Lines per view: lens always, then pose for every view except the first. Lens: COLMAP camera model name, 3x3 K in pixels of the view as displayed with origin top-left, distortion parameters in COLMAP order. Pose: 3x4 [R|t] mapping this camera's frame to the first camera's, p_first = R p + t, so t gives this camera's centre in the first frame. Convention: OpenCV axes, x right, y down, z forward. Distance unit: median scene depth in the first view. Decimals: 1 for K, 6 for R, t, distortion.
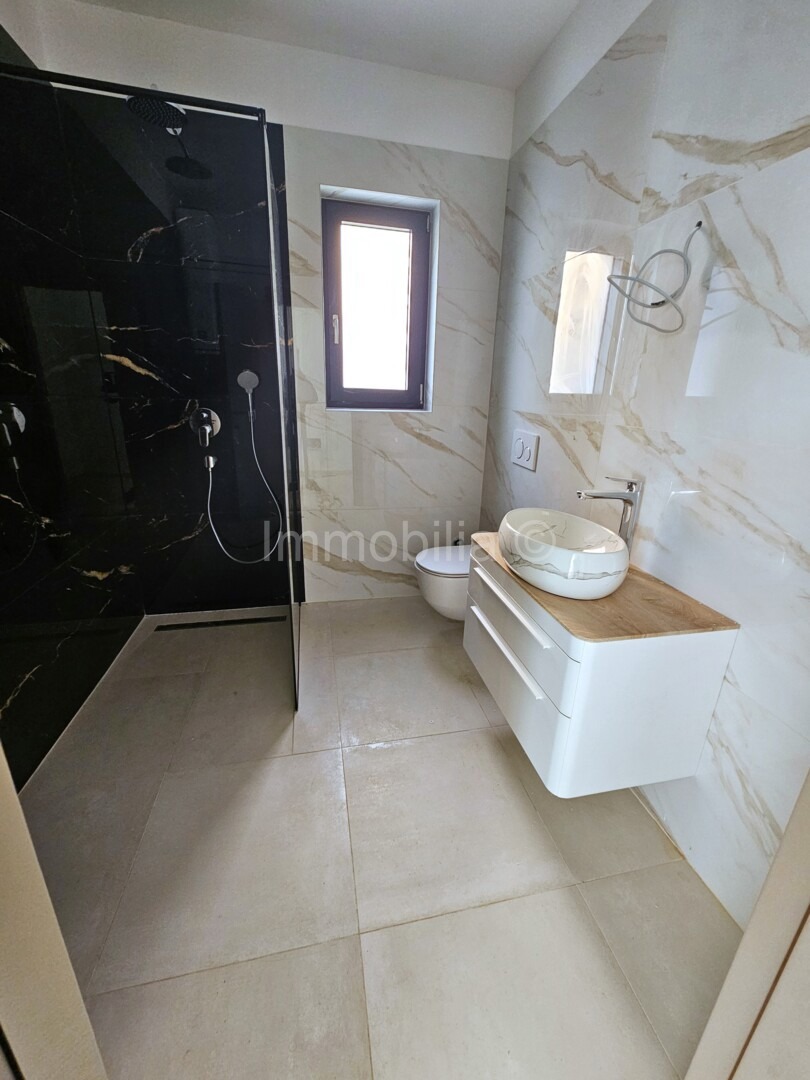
lens RADIAL K [[436.6, 0, 407.5], [0, 436.6, 535.2], [0, 0, 1]] dist [-0.002343, -0.000091]
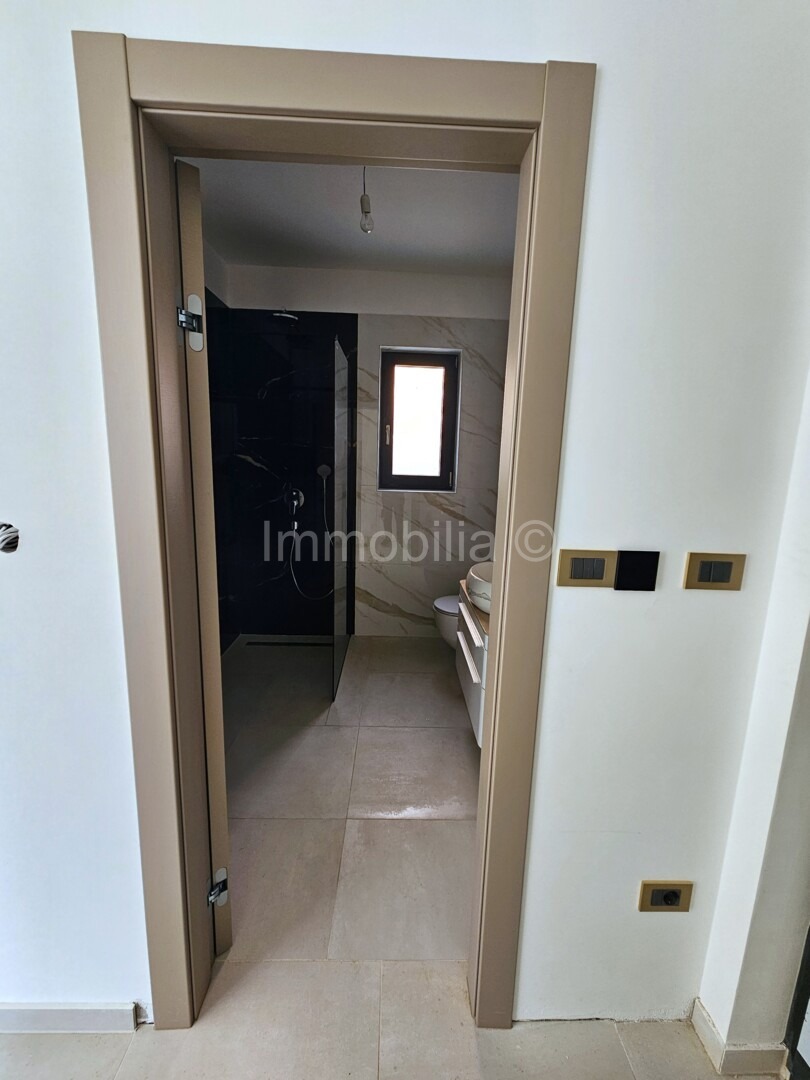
lens RADIAL K [[436.6, 0, 405.4], [0, 436.6, 539.1], [0, 0, 1]] dist [-0.002343, -0.000091]
pose [[0.981256, 0.032869, -0.189885, 0.172808], [-0.060894, 0.987746, -0.143703, 0.059007], [0.182835, 0.152573, 0.971233, -0.308884]]
